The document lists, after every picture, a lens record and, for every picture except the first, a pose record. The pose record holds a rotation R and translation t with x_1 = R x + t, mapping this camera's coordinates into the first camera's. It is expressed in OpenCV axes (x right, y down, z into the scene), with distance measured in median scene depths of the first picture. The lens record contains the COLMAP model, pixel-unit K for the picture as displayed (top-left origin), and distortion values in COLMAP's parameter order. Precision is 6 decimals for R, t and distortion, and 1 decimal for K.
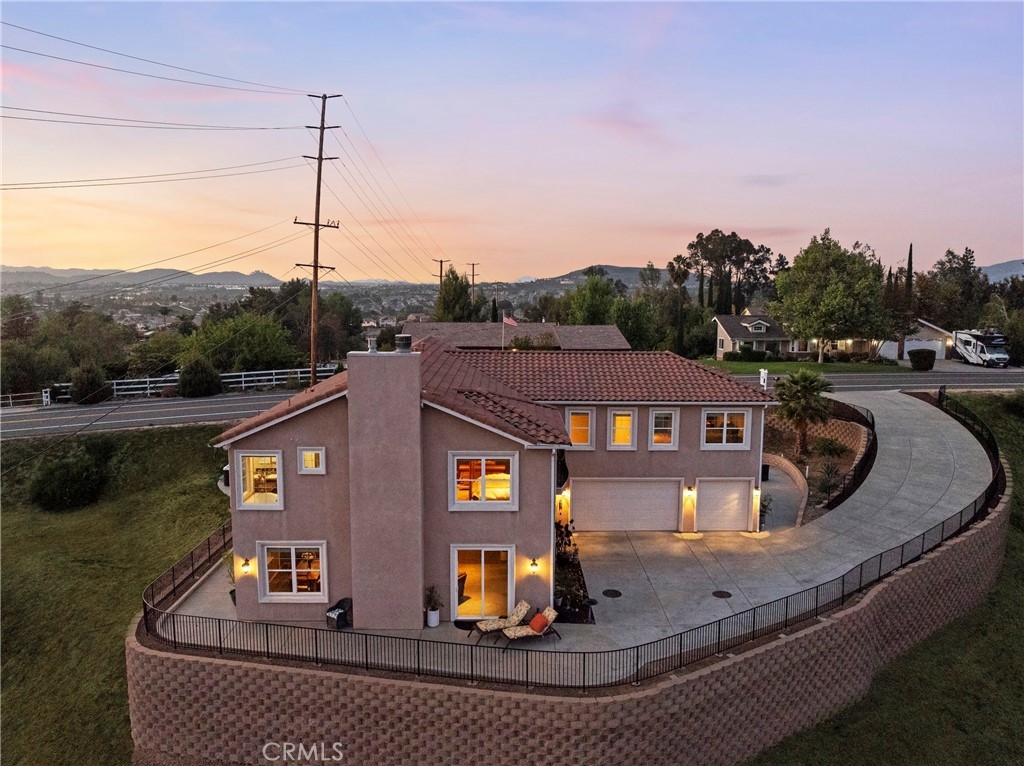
lens RADIAL K [[737.0, 0, 517.3], [0, 737.0, 372.9], [0, 0, 1]] dist [-0.036622, -0.000506]
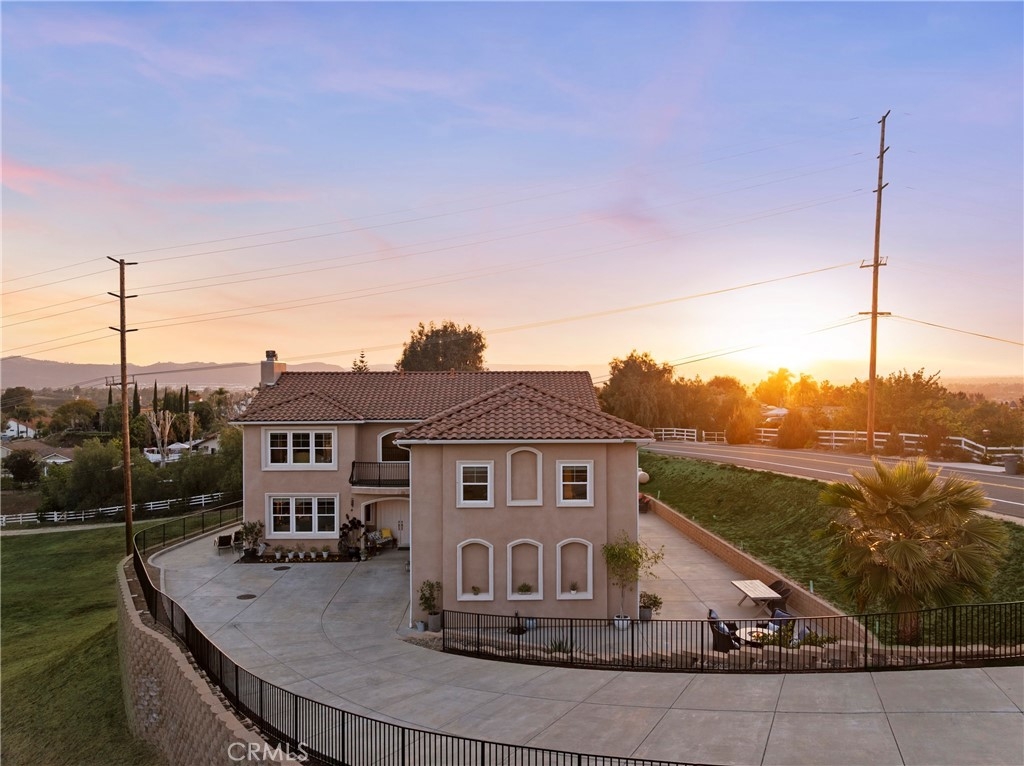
lens RADIAL K [[719.1, 0, 515.1], [0, 719.1, 379.3], [0, 0, 1]] dist [-0.038443, -0.000928]
pose [[0.001723, -0.004850, -0.999987, 1.033284], [-0.112430, 0.993647, -0.005013, -0.029134], [0.993658, 0.112437, 0.001167, 1.082738]]
